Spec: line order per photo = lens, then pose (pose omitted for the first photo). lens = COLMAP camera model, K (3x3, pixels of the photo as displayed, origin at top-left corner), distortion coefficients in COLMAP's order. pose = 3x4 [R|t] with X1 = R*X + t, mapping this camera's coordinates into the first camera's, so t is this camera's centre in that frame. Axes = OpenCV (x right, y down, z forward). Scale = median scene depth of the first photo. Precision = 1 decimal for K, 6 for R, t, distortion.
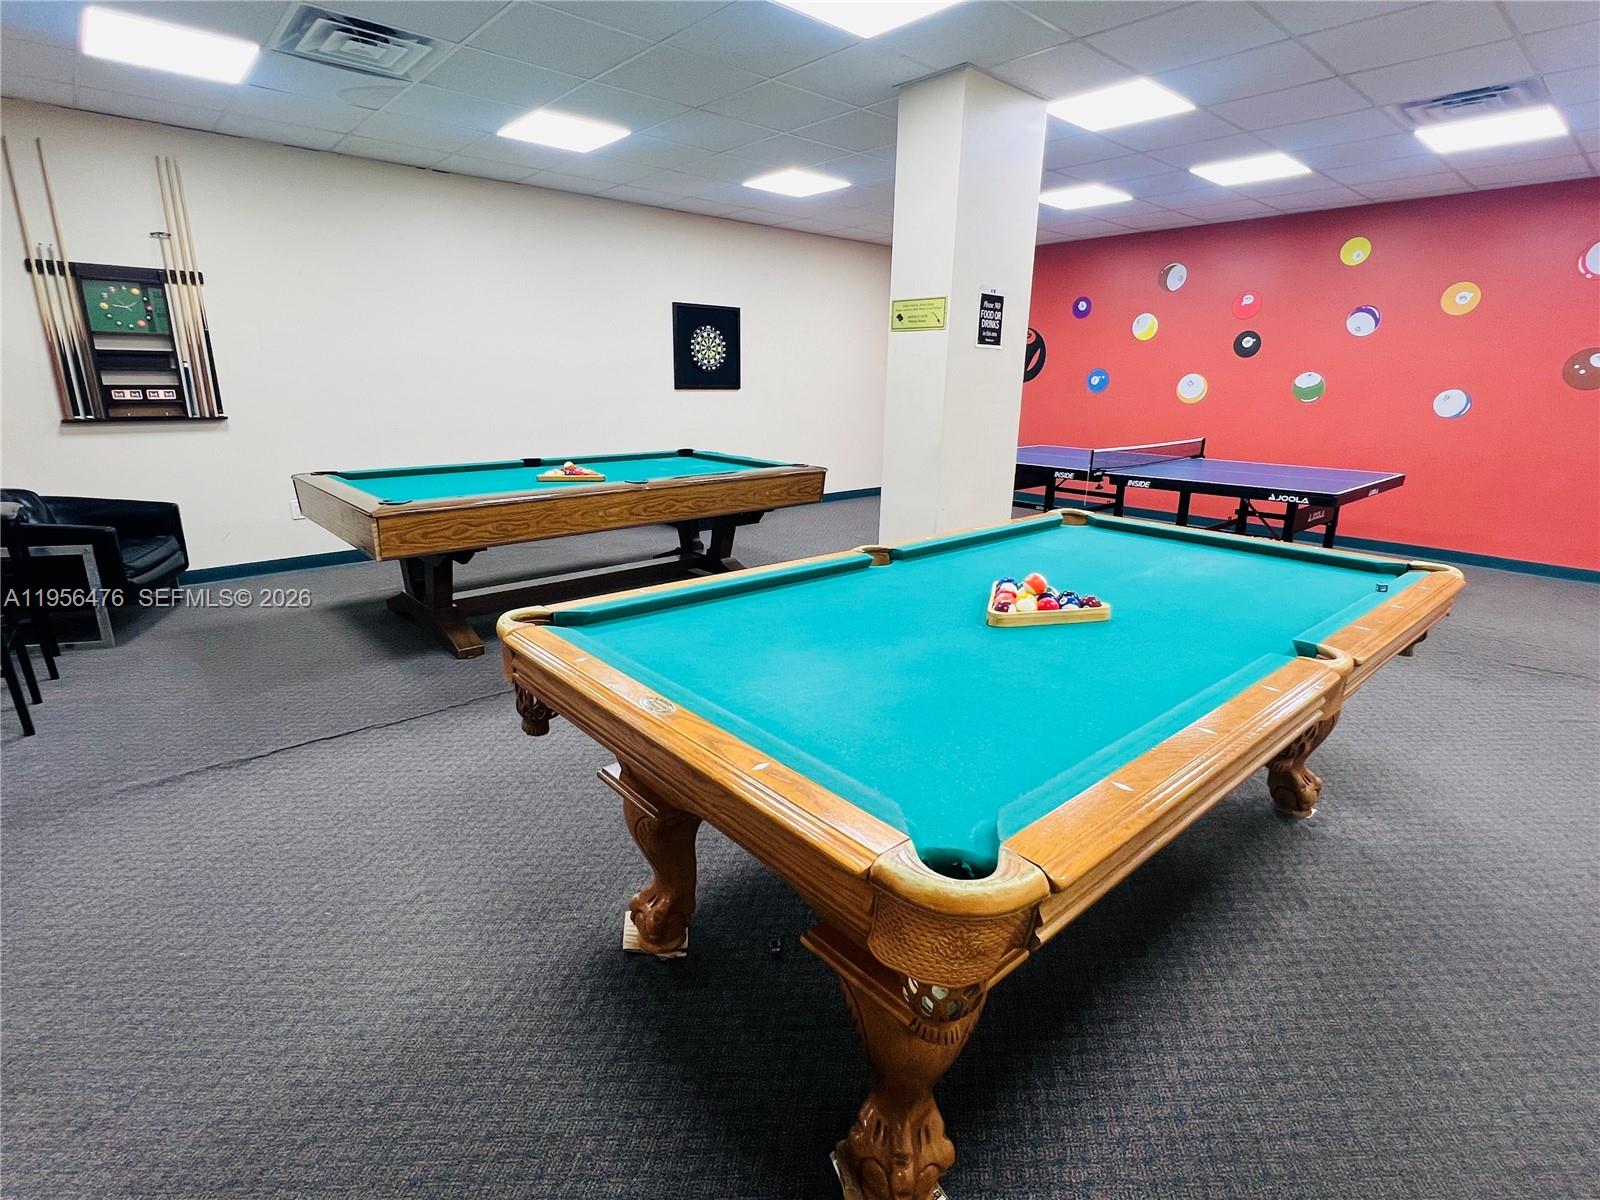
lens RADIAL K [[793.4, 0, 799.5], [0, 793.4, 597.4], [0, 0, 1]] dist [-0.003614, -0.000578]
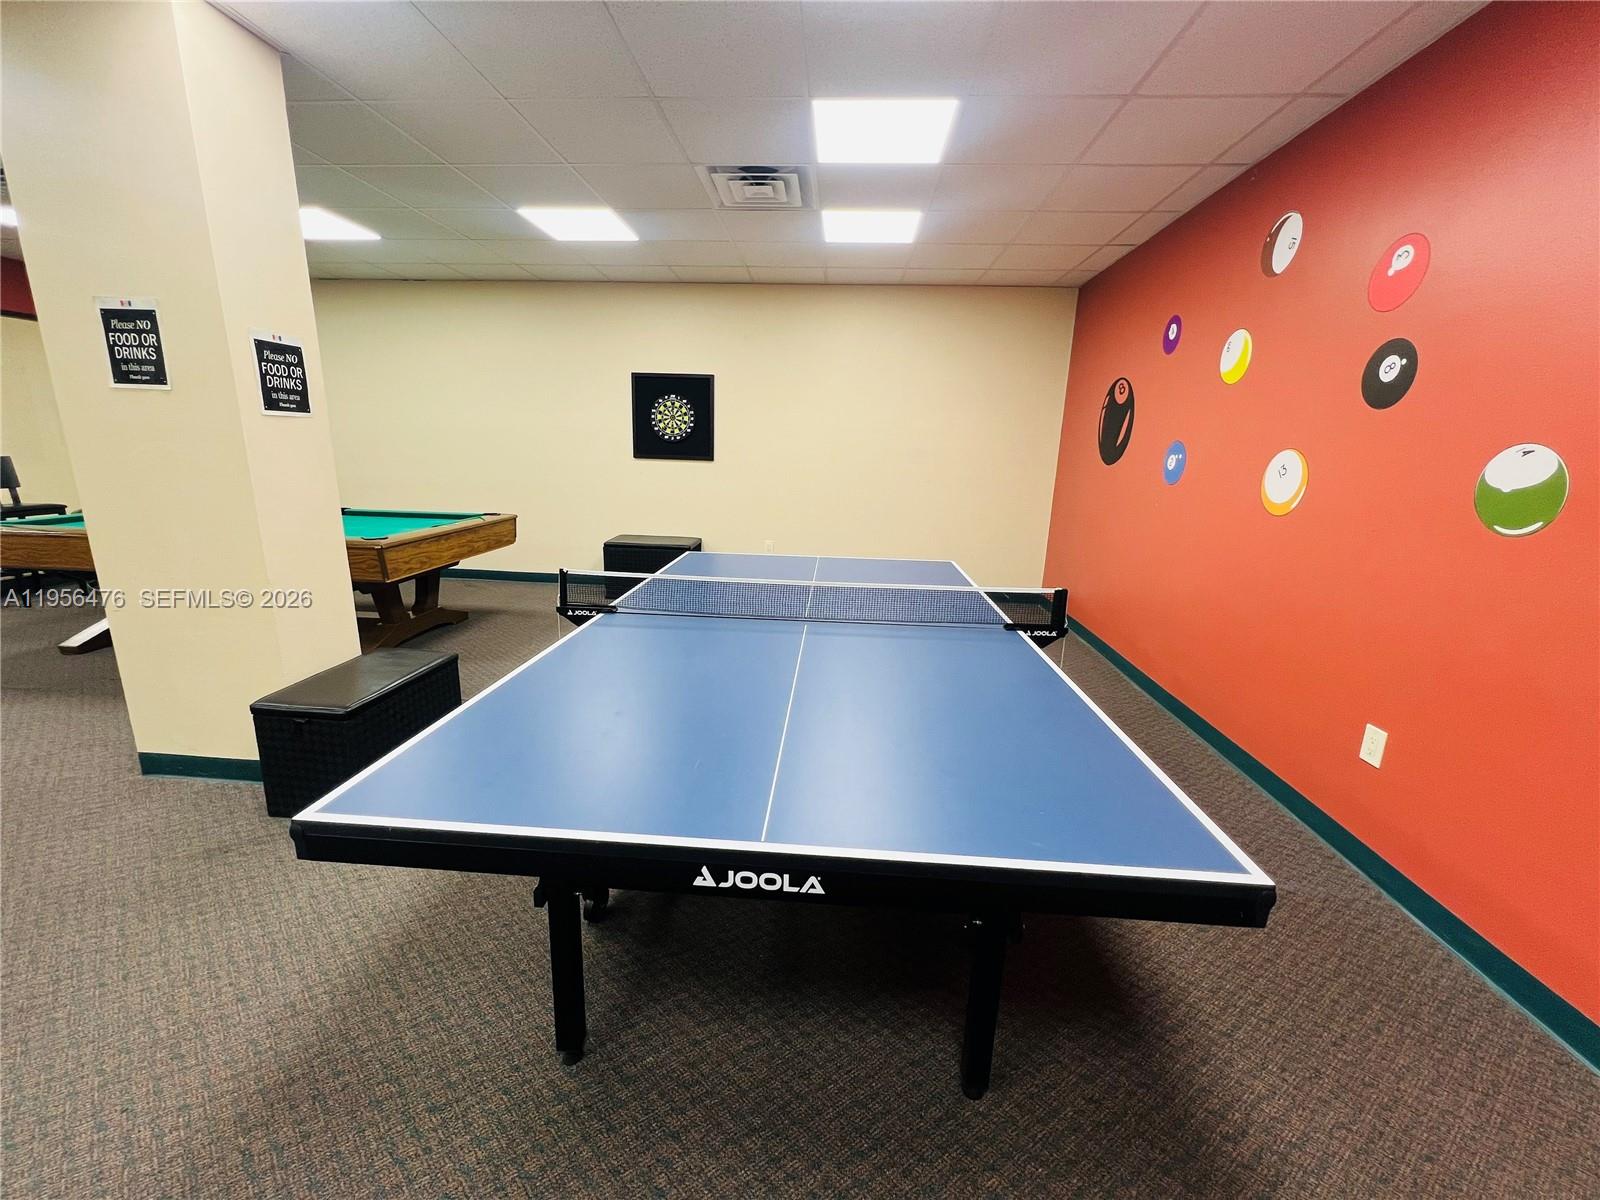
lens RADIAL K [[639.4, 0, 793.5], [0, 639.4, 659.5], [0, 0, 1]] dist [-0.002995, -0.000125]
pose [[0.698923, 0.232737, -0.676269, 0.593337], [-0.211211, 0.970565, 0.115733, -0.148892], [0.683298, 0.061947, 0.727507, 0.552308]]
